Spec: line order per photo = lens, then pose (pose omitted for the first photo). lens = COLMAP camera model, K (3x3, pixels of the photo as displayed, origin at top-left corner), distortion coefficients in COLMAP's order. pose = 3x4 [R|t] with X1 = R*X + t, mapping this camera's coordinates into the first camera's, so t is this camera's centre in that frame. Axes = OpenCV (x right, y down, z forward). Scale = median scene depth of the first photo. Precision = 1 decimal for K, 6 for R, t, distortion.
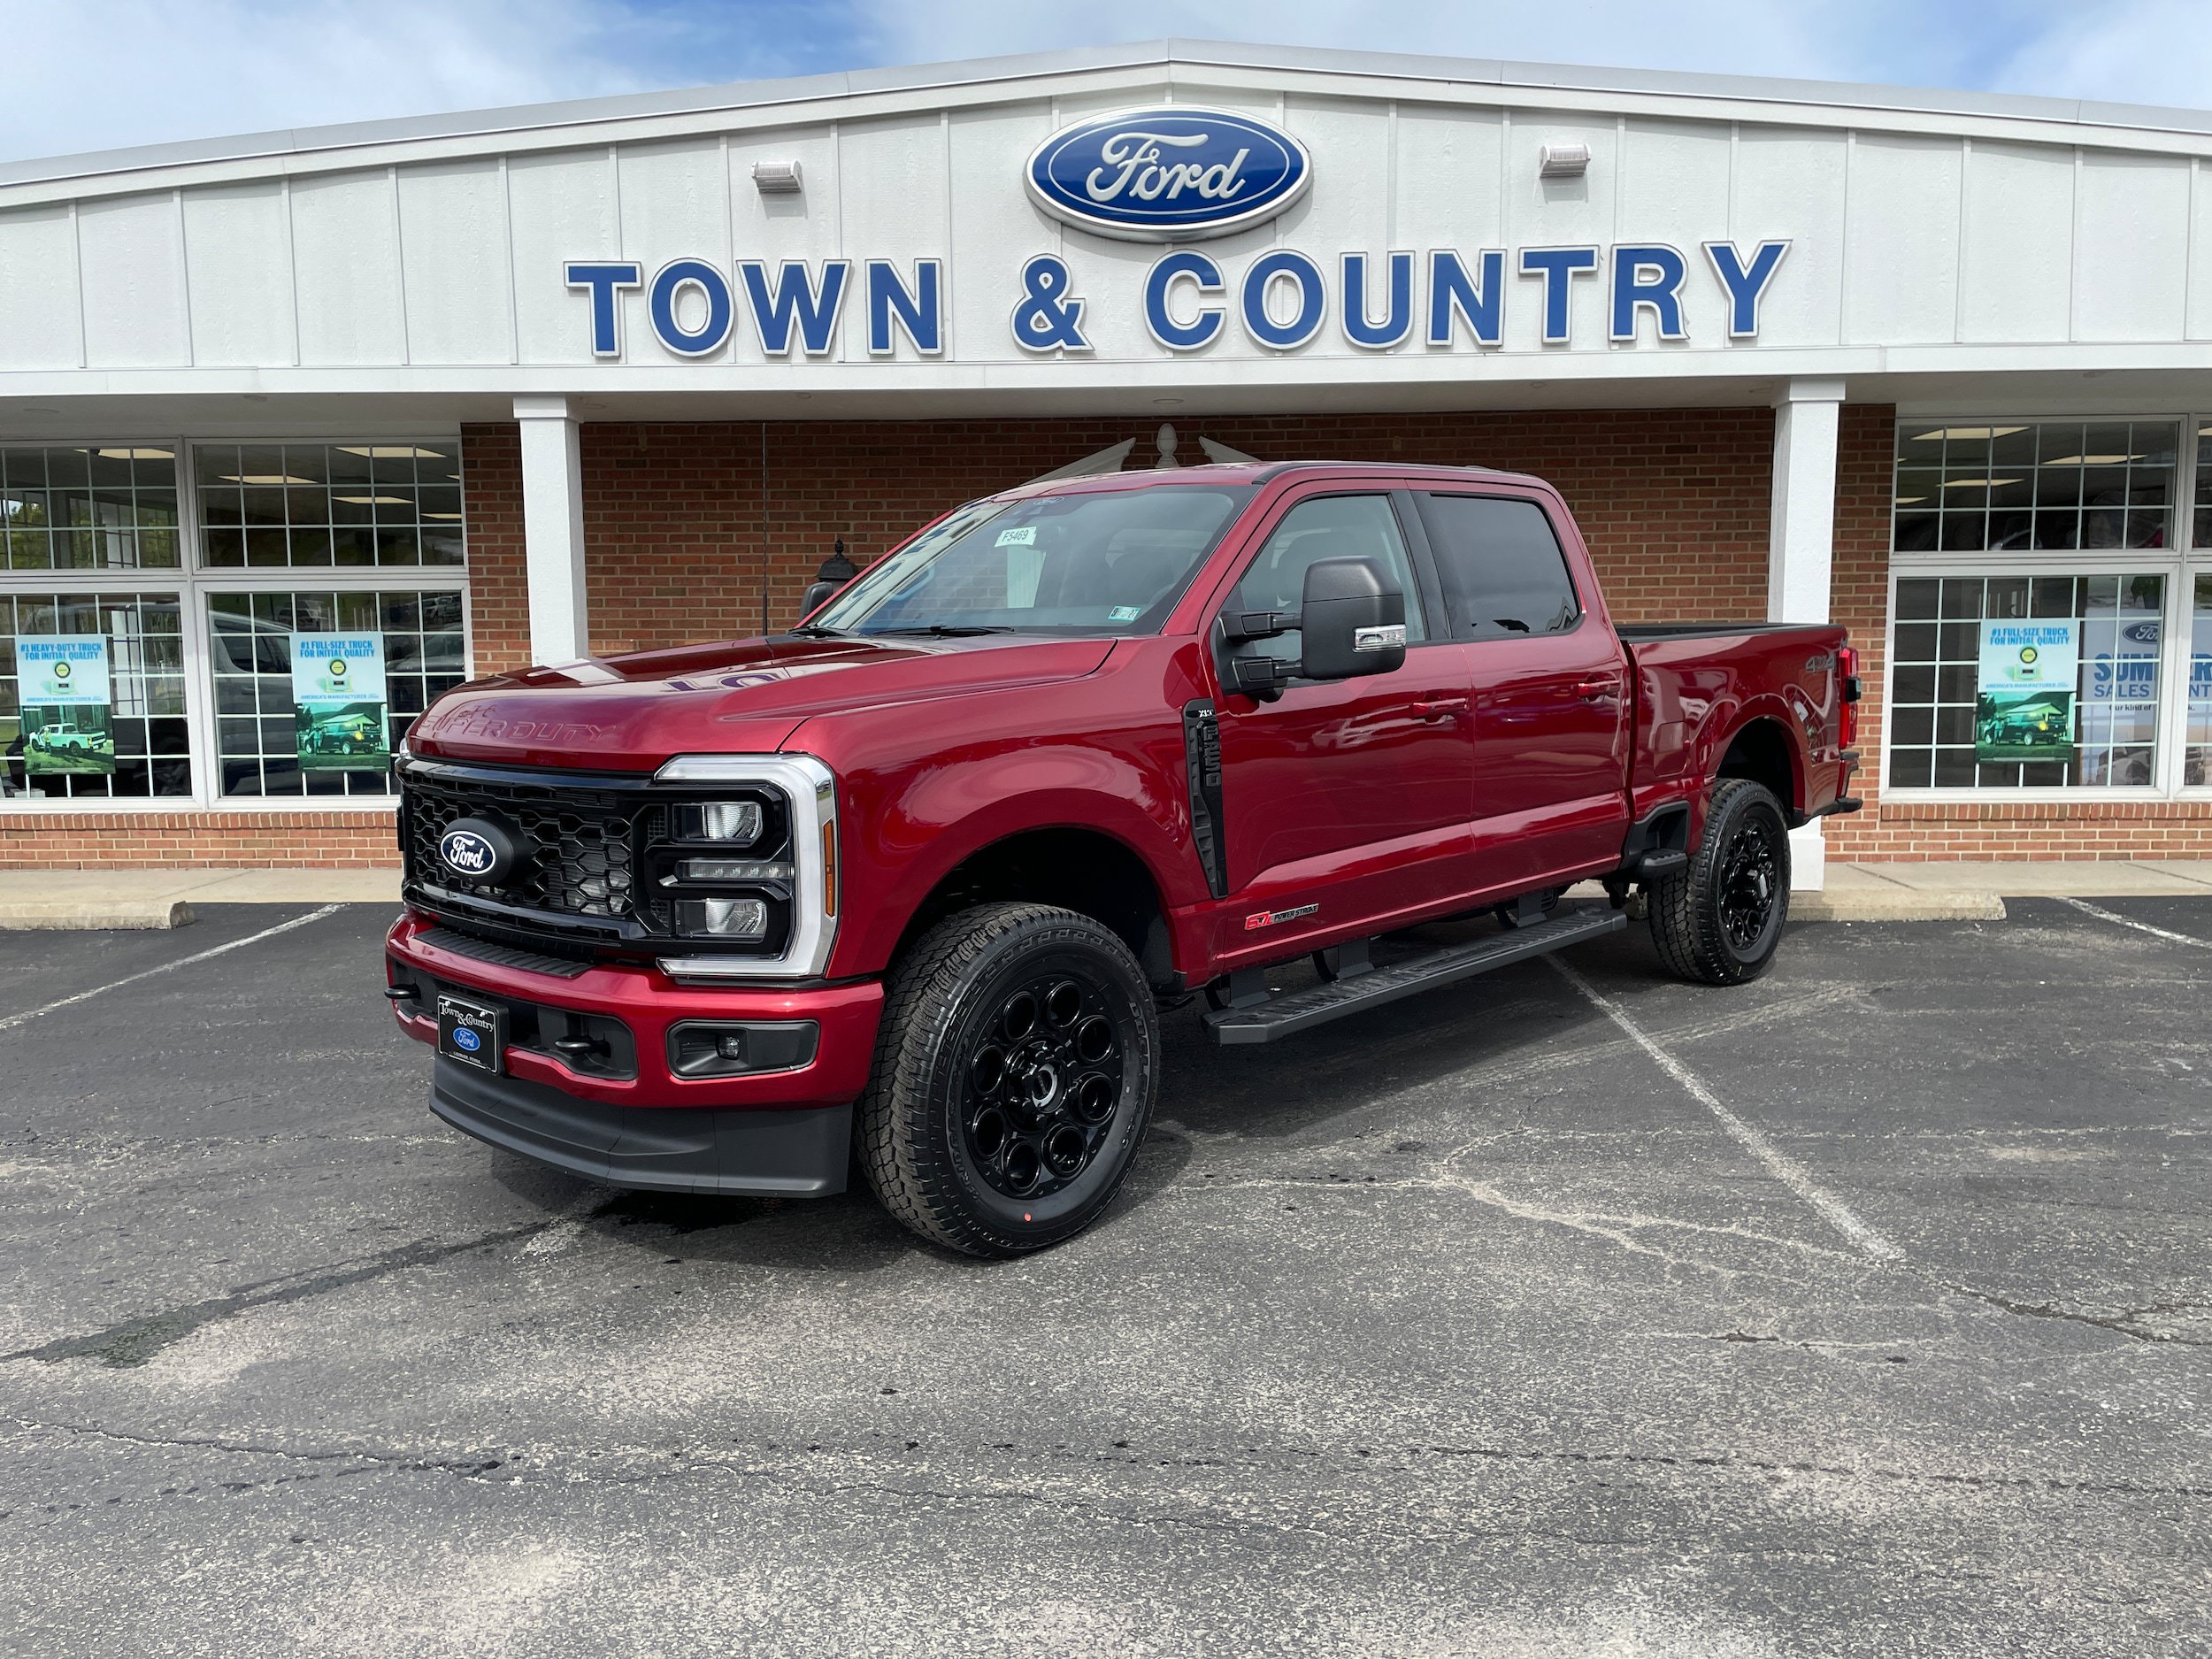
lens RADIAL K [[1664.3, 0, 1111.1], [0, 1664.3, 821.3], [0, 0, 1]] dist [0.096672, -0.120971]
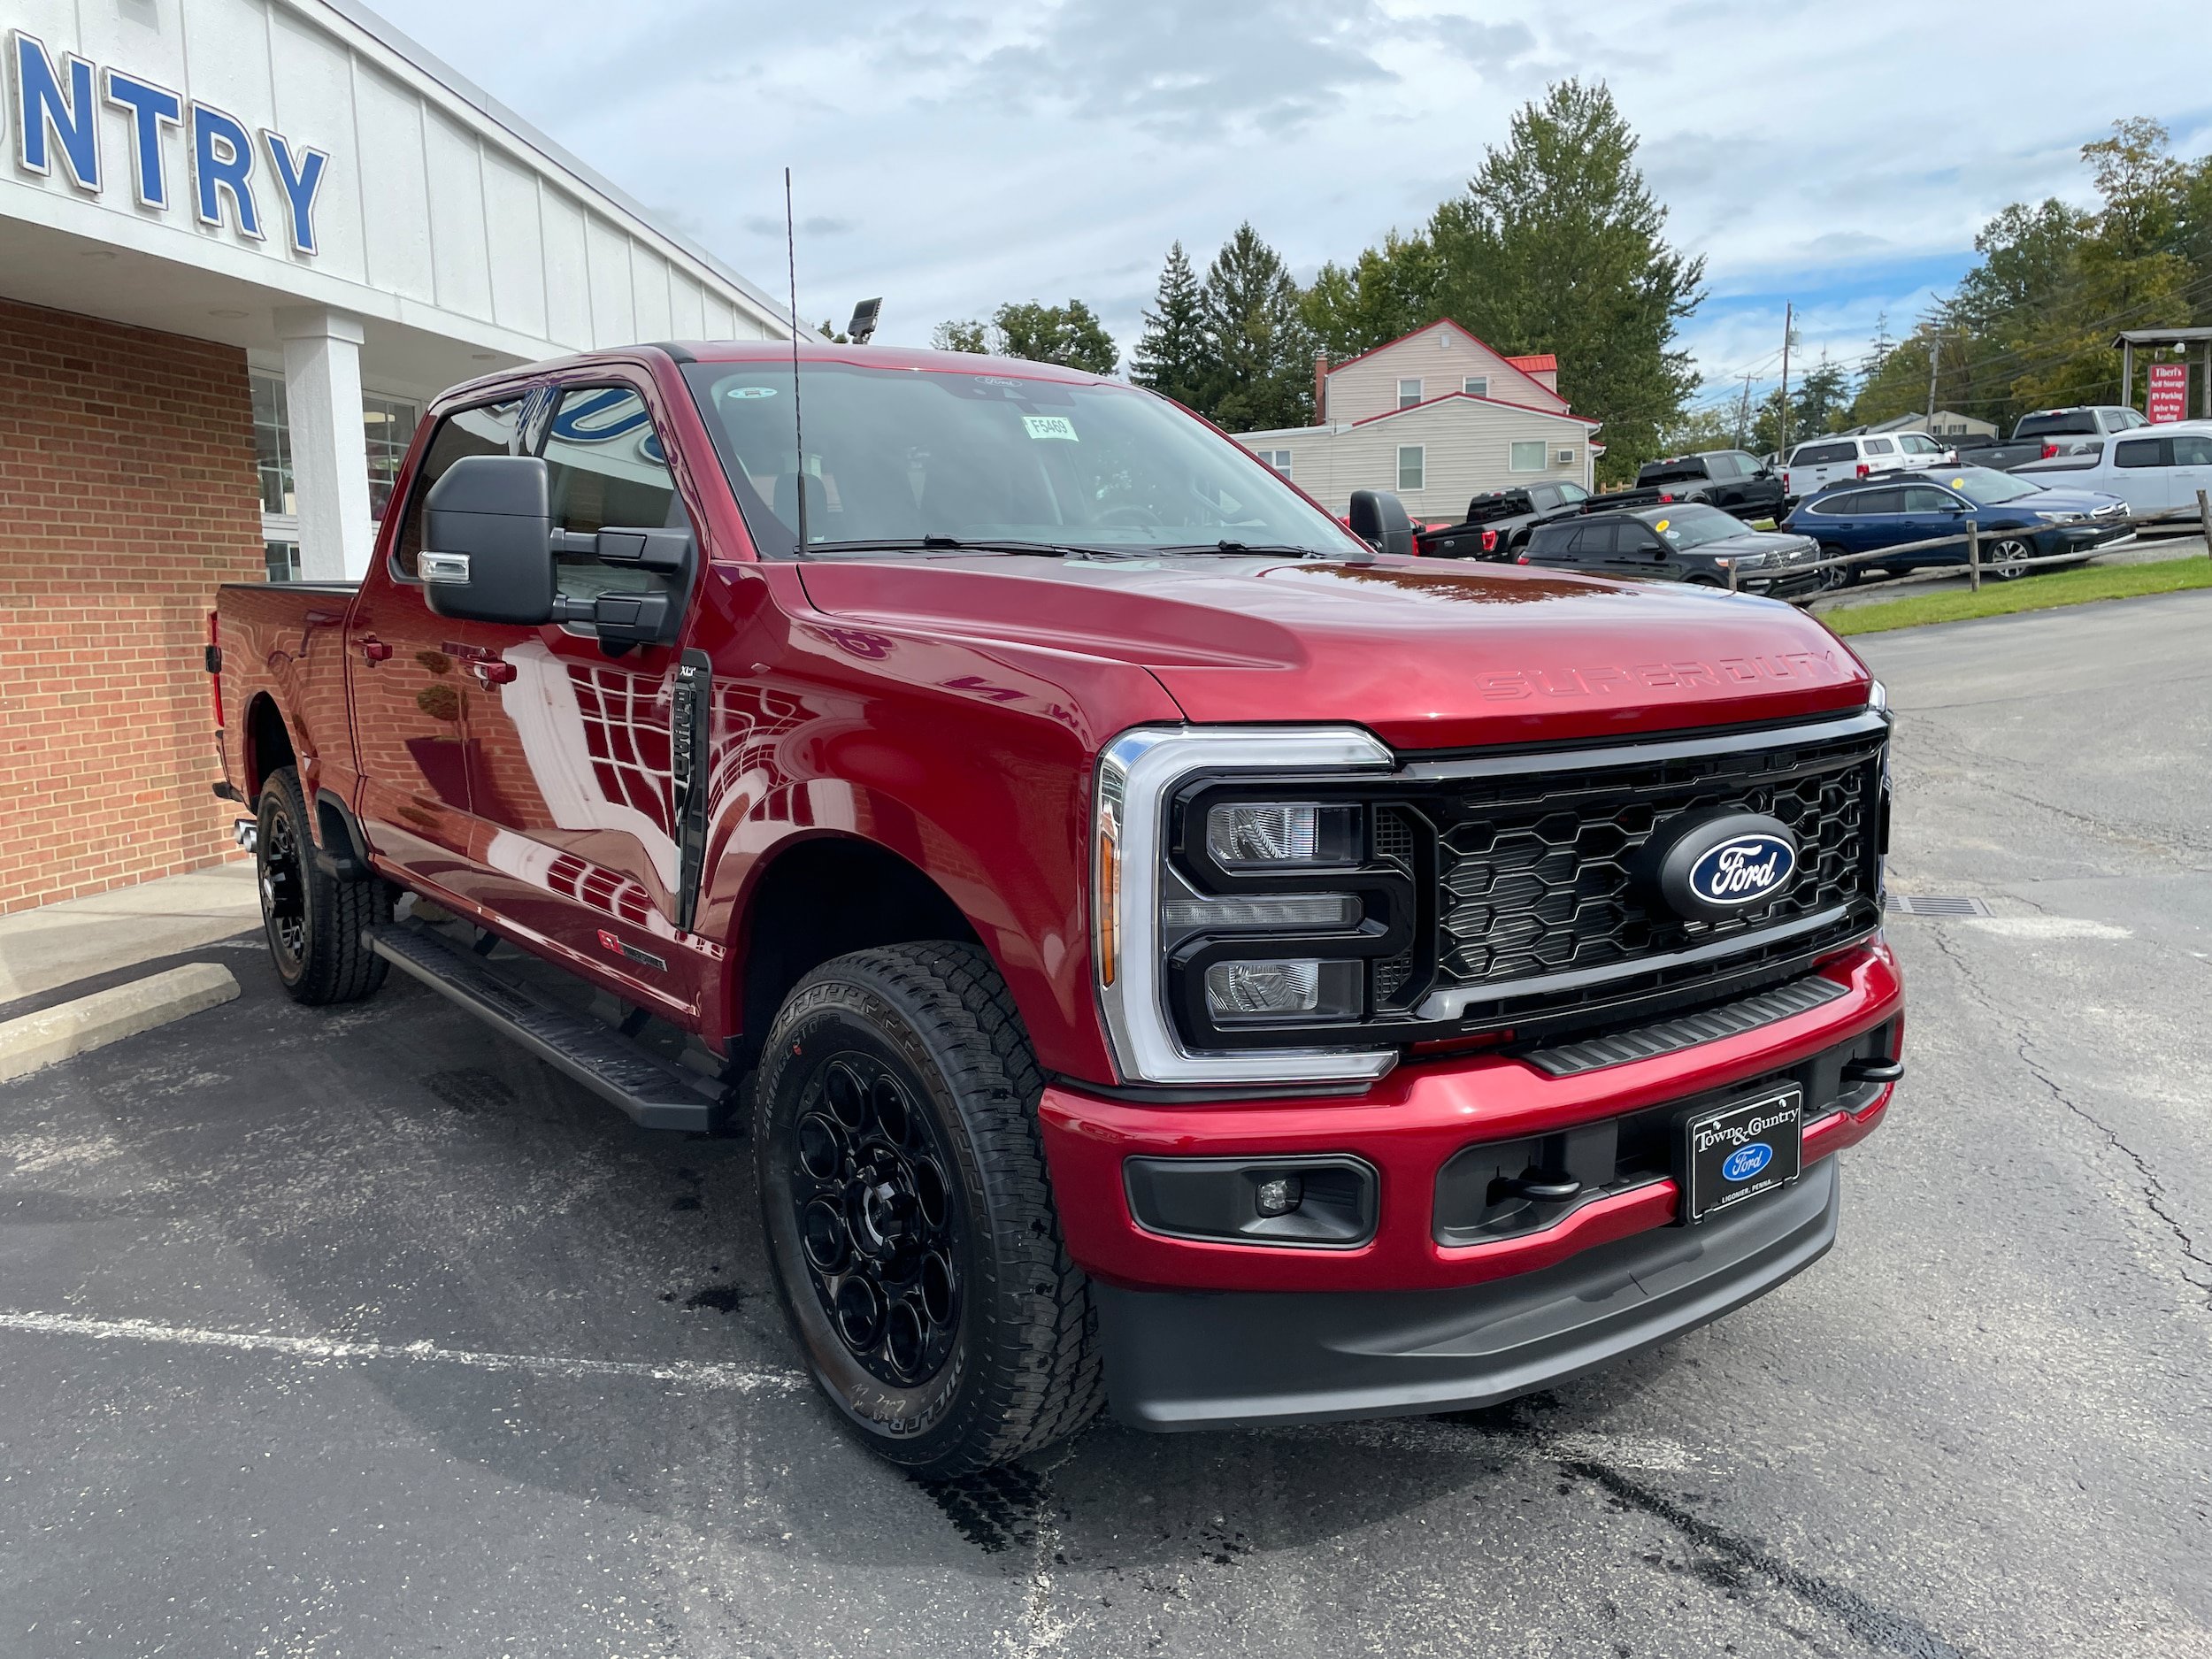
lens RADIAL K [[1664.3, 0, 1085.1], [0, 1664.3, 802.2], [0, 0, 1]] dist [0.096672, -0.120971]
pose [[0.148957, -0.117325, 0.981859, -0.454522], [0.125477, 0.987152, 0.098921, -0.043833], [-0.980850, 0.108466, 0.161765, 0.497436]]
